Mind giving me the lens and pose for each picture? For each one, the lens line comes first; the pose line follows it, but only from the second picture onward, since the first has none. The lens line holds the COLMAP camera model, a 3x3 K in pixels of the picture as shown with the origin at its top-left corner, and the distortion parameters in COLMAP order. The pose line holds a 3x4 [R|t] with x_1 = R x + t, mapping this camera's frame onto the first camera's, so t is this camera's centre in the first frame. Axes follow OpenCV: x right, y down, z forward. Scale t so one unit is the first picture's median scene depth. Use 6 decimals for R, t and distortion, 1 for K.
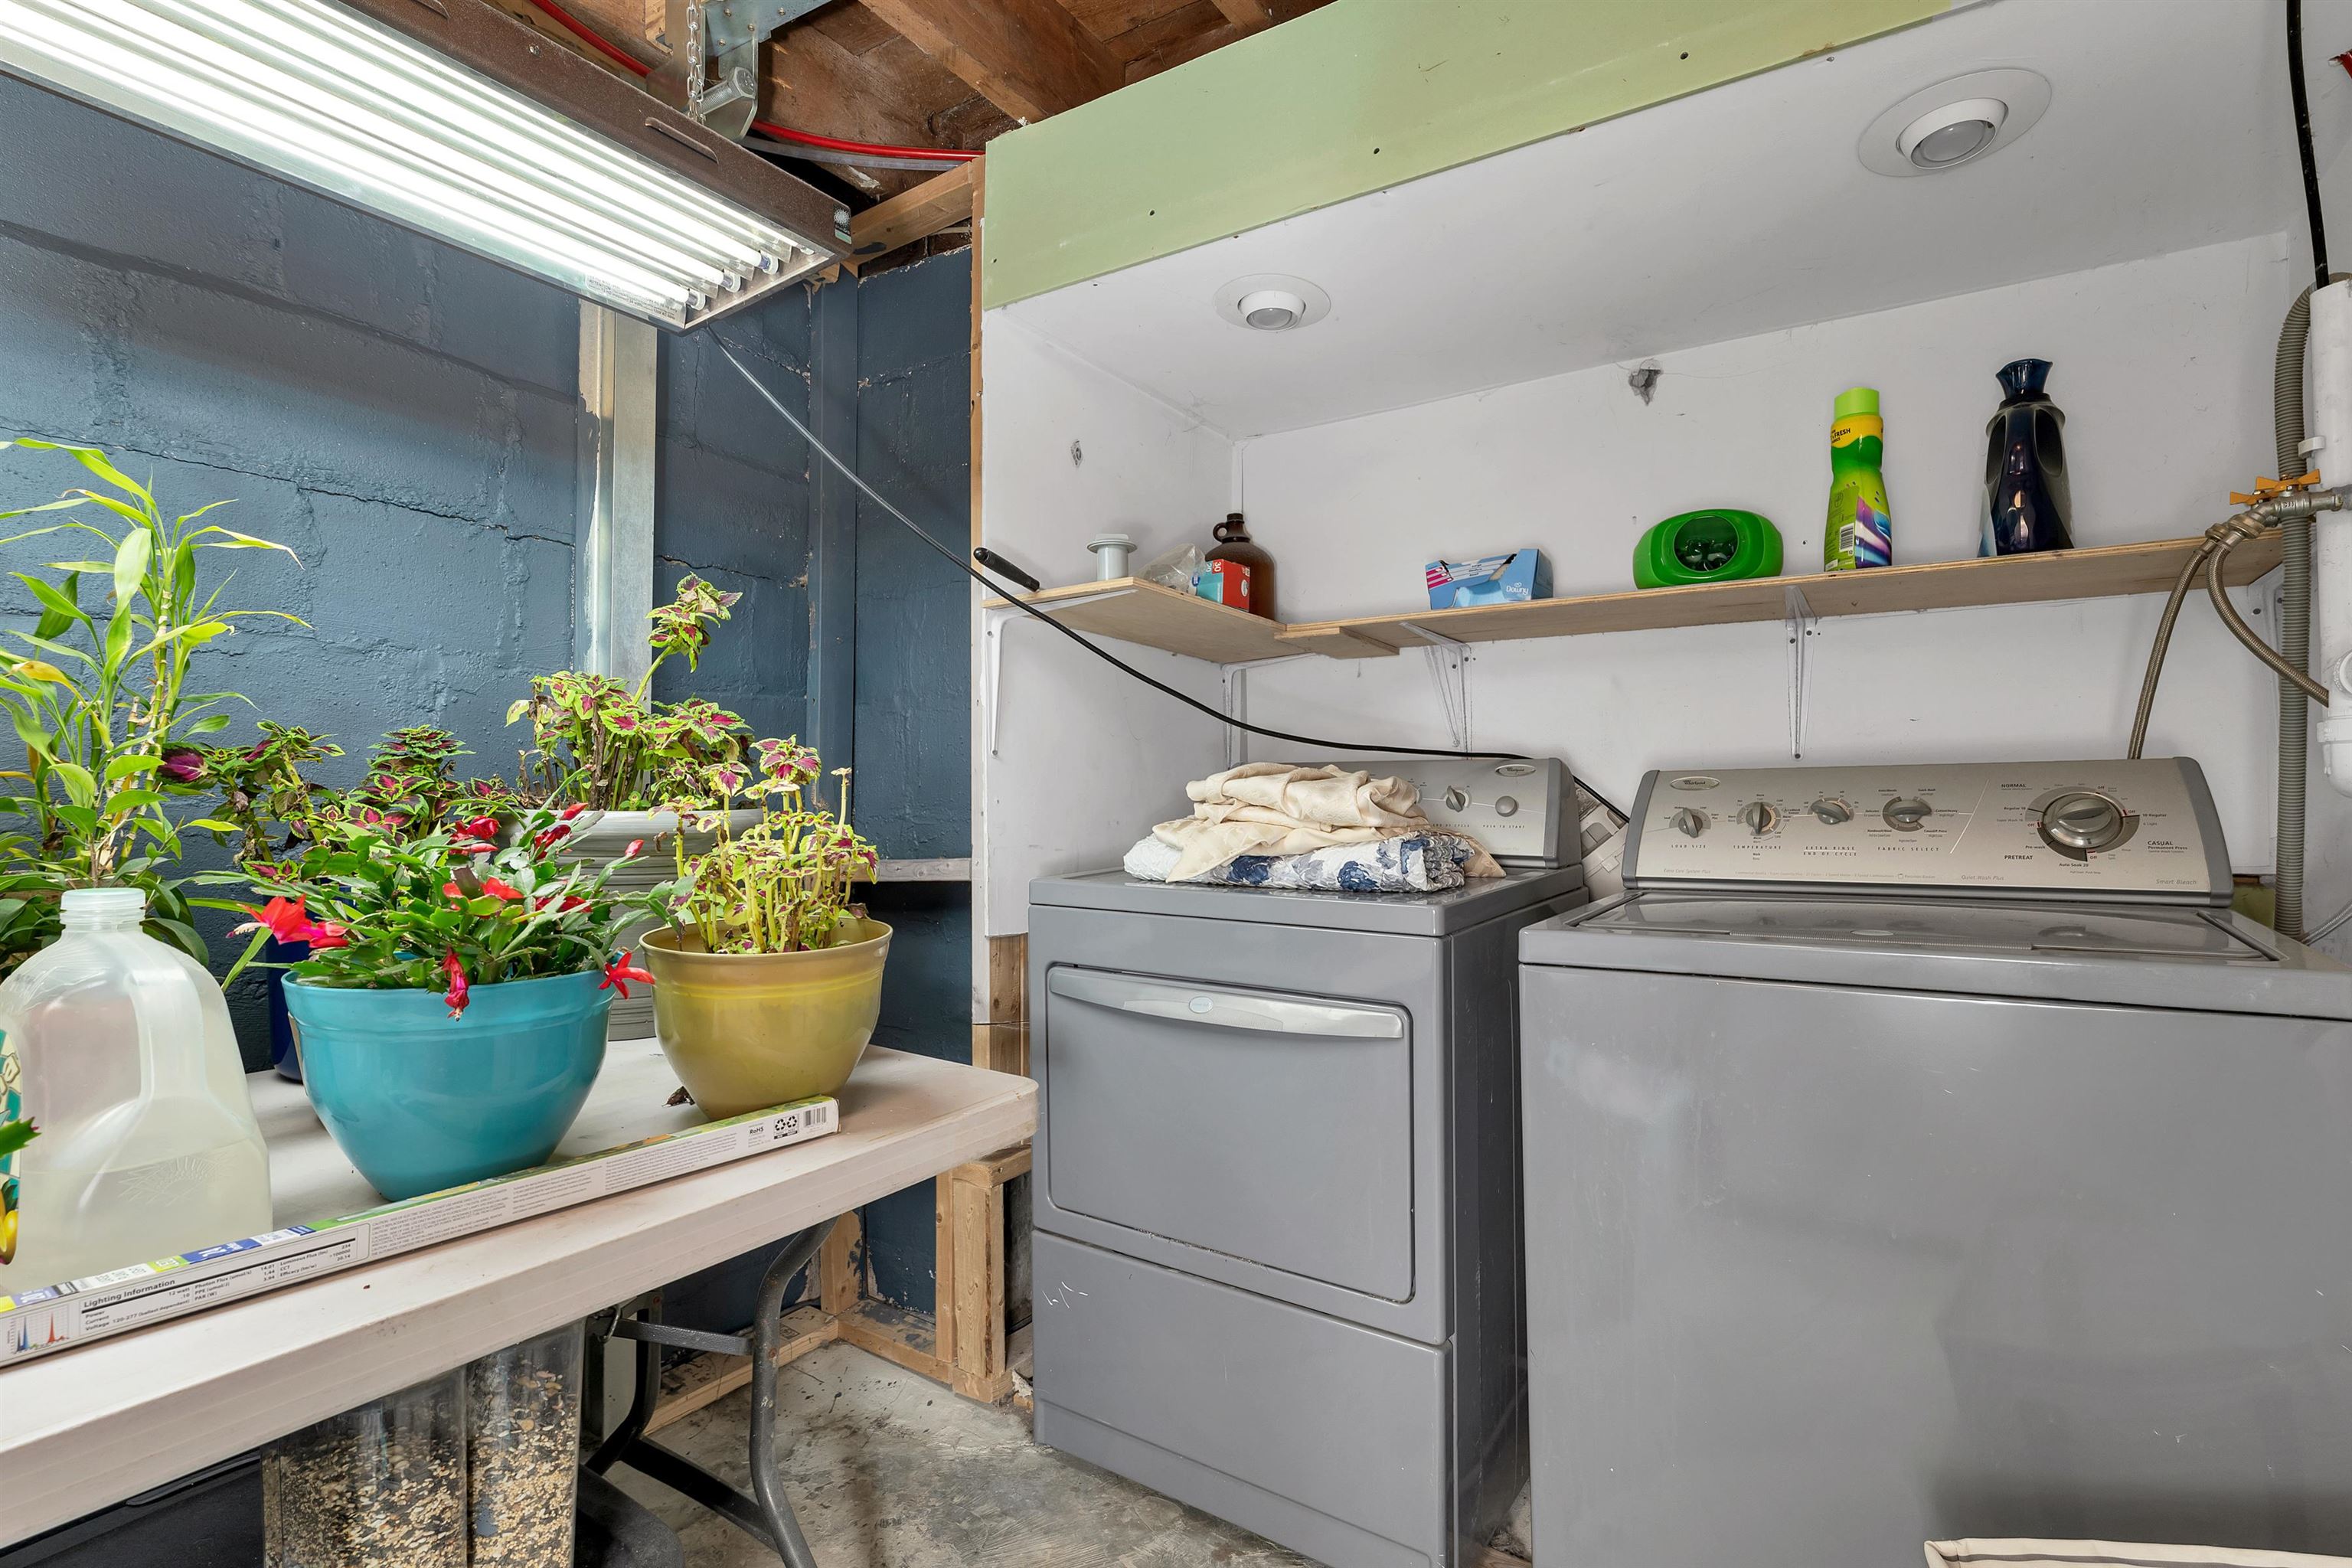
lens RADIAL K [[1127.9, 0, 1174.9], [0, 1127.9, 786.9], [0, 0, 1]] dist [-0.000110, -0.000517]
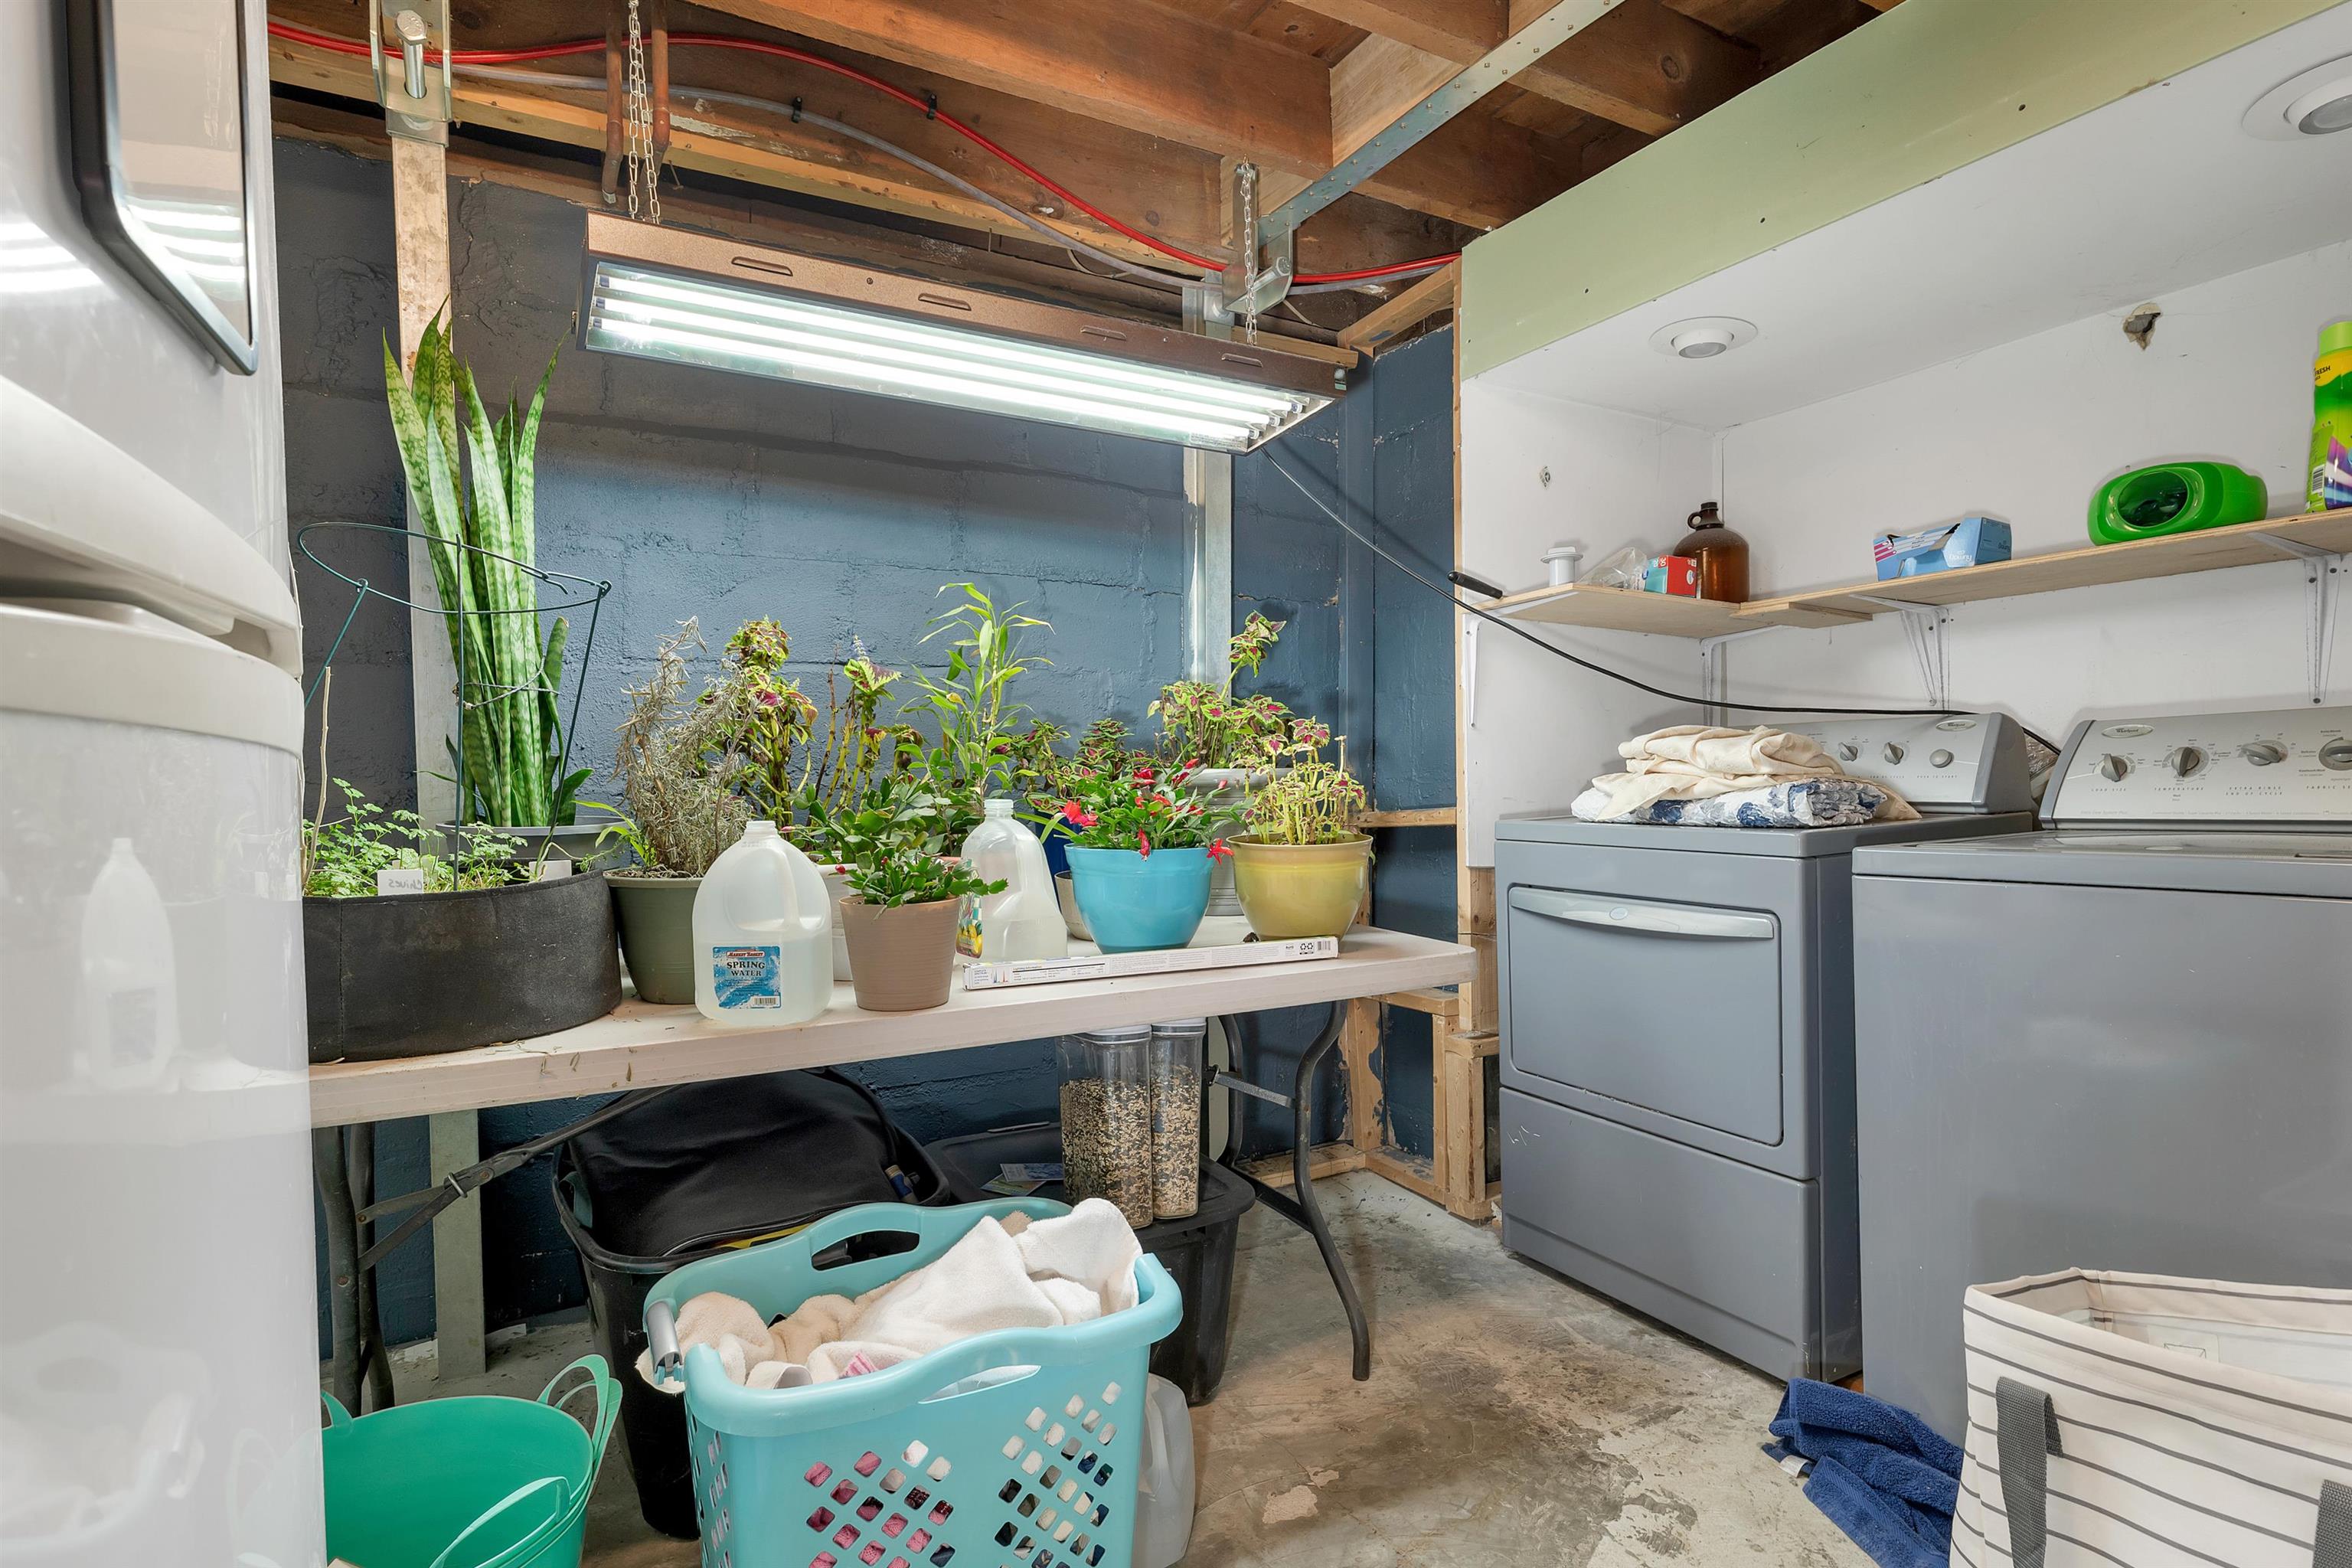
lens RADIAL K [[1127.9, 0, 1174.9], [0, 1127.9, 786.9], [0, 0, 1]] dist [-0.000110, -0.000517]
pose [[0.883367, -0.007853, -0.468616, 0.176533], [0.015553, 0.999800, 0.012564, 0.023083], [0.468424, -0.018387, 0.883312, -0.372244]]
